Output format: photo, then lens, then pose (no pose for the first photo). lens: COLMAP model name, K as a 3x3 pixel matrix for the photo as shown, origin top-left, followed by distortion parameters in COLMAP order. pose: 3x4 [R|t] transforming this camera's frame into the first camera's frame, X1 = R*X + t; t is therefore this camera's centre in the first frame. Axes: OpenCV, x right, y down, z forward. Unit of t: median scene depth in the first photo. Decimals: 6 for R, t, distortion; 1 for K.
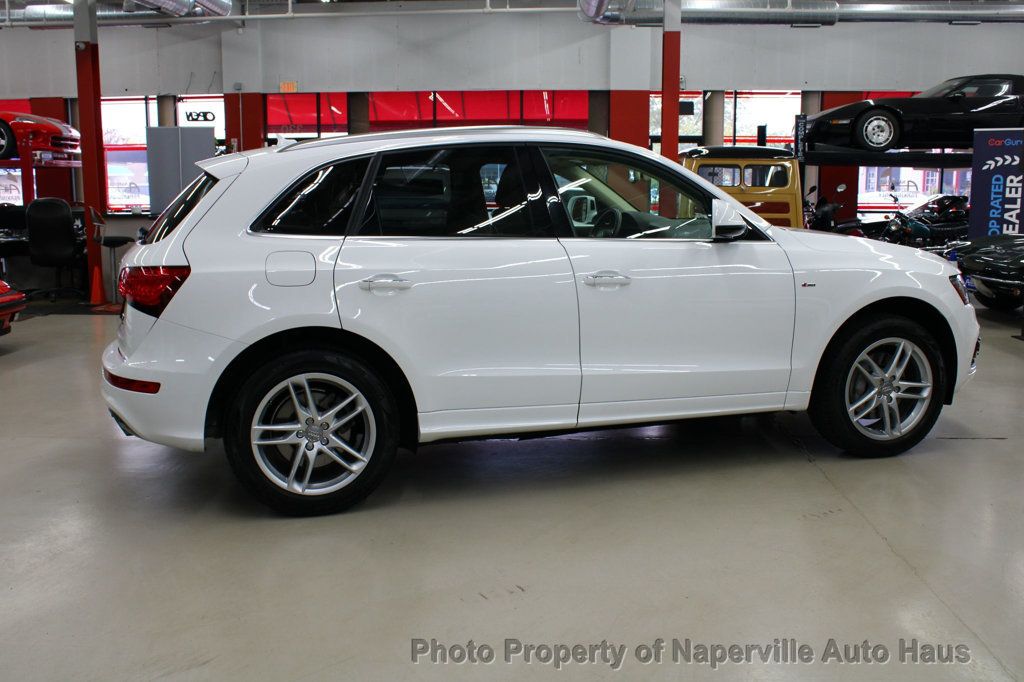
lens RADIAL K [[980.1, 0, 510.8], [0, 980.1, 342.7], [0, 0, 1]] dist [-0.085928, 0.000000]
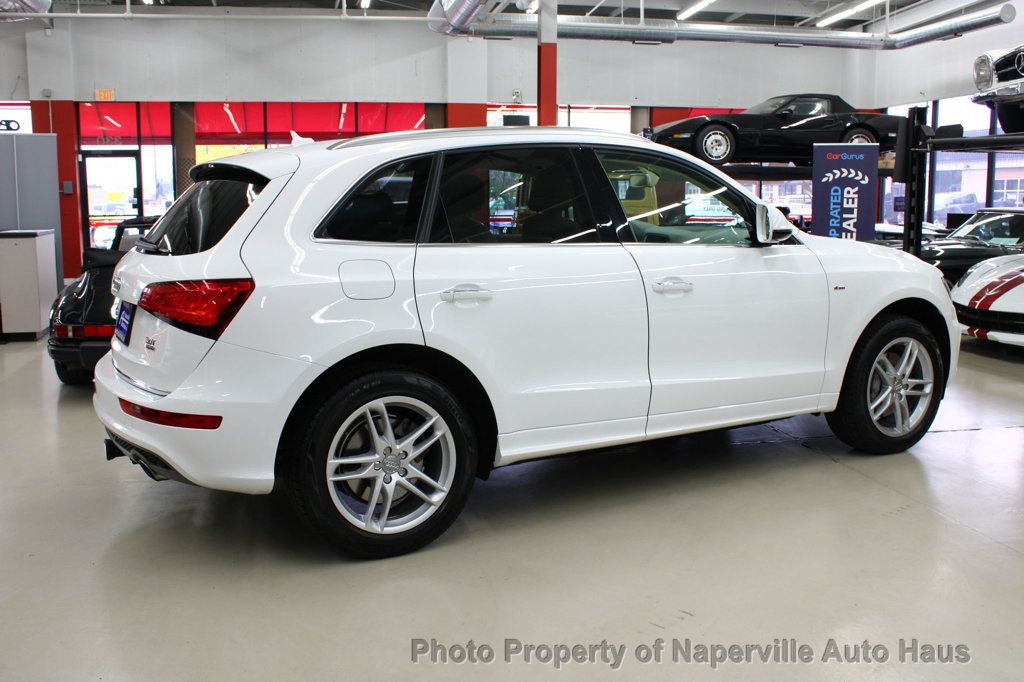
lens RADIAL K [[980.1, 0, 515.0], [0, 980.1, 341.4], [0, 0, 1]] dist [-0.085928, 0.000000]
pose [[0.971381, -0.033823, 0.235104, -0.249935], [0.038249, 0.999166, -0.014288, -0.001747], [-0.234425, 0.022872, 0.971865, 0.086245]]
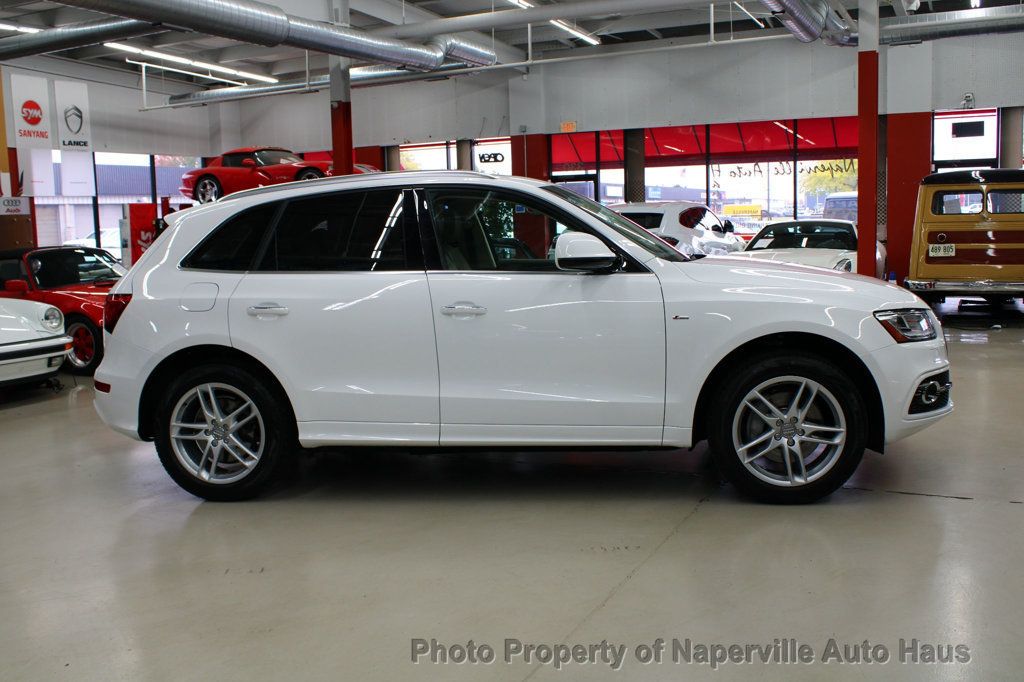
lens RADIAL K [[980.1, 0, 507.5], [0, 980.1, 344.7], [0, 0, 1]] dist [-0.085928, 0.000000]
pose [[0.913710, 0.028904, -0.405339, 0.513988], [-0.040990, 0.998935, -0.021167, -0.004545], [0.404295, 0.035955, 0.913922, 0.030895]]
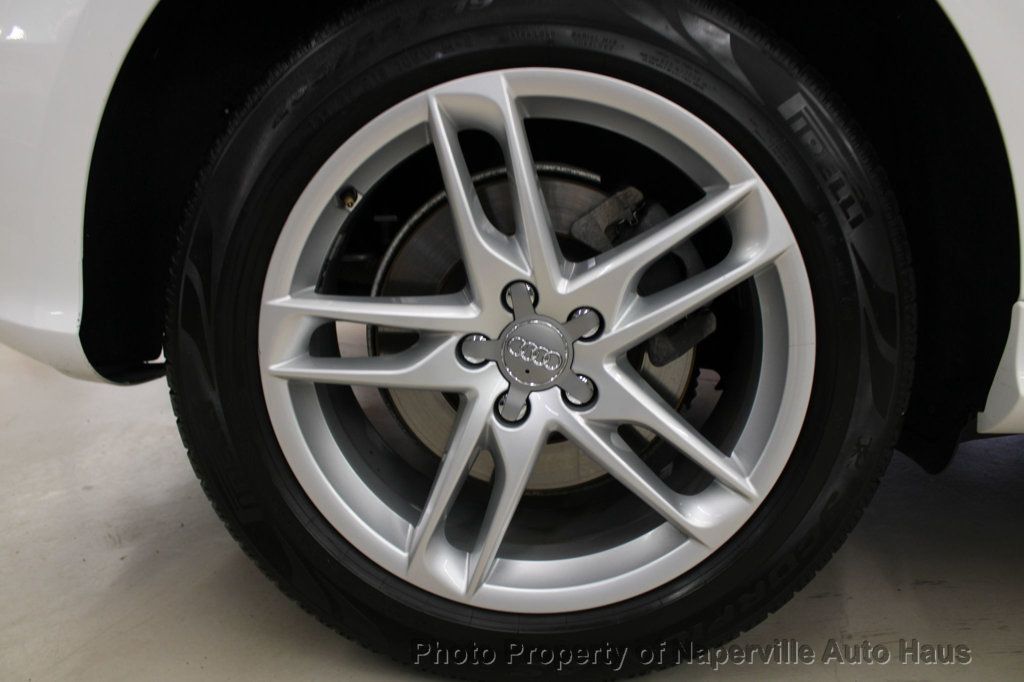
lens RADIAL K [[850.0, 0, 488.7], [0, 850.0, 330.7], [0, 0, 1]] dist [-0.134632, 0.111762]
pose [[0.945251, 0.088765, -0.314041, -0.126456], [-0.067109, 0.994603, 0.079133, 0.061342], [0.319370, -0.053725, 0.946106, 0.680406]]
